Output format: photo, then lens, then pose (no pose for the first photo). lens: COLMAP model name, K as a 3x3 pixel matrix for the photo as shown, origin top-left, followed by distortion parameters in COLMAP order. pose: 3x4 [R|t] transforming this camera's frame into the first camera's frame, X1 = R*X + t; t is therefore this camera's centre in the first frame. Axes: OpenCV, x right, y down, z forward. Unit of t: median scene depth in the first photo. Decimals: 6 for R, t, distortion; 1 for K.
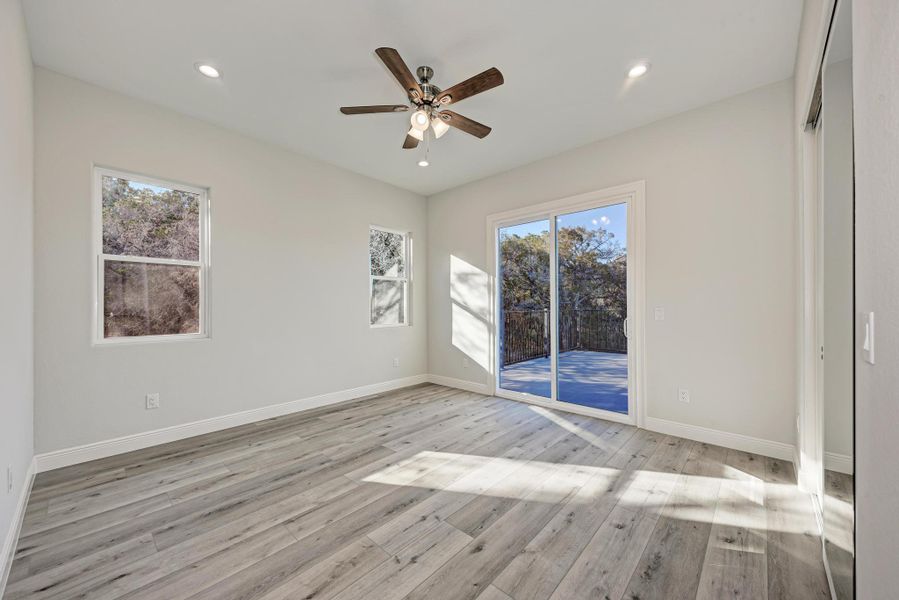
lens RADIAL K [[325.3, 0, 450.7], [0, 325.3, 305.1], [0, 0, 1]] dist [0.019068, -0.006584]
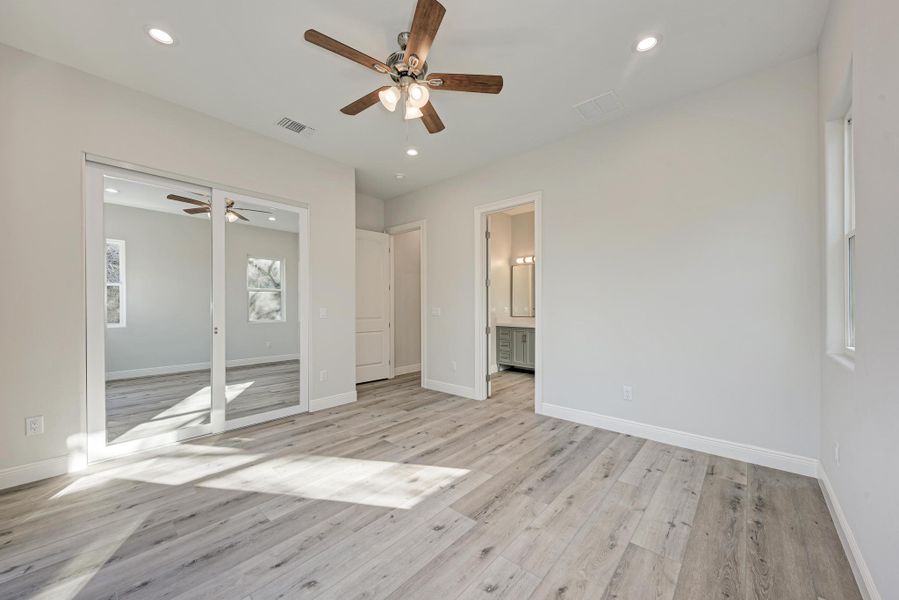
lens RADIAL K [[325.3, 0, 450.7], [0, 325.3, 305.1], [0, 0, 1]] dist [0.019068, -0.006584]
pose [[-0.999824, 0.005993, -0.017795, -0.183709], [0.006127, 0.999953, -0.007472, 0.008640], [0.017749, -0.007579, -0.999814, 1.987007]]
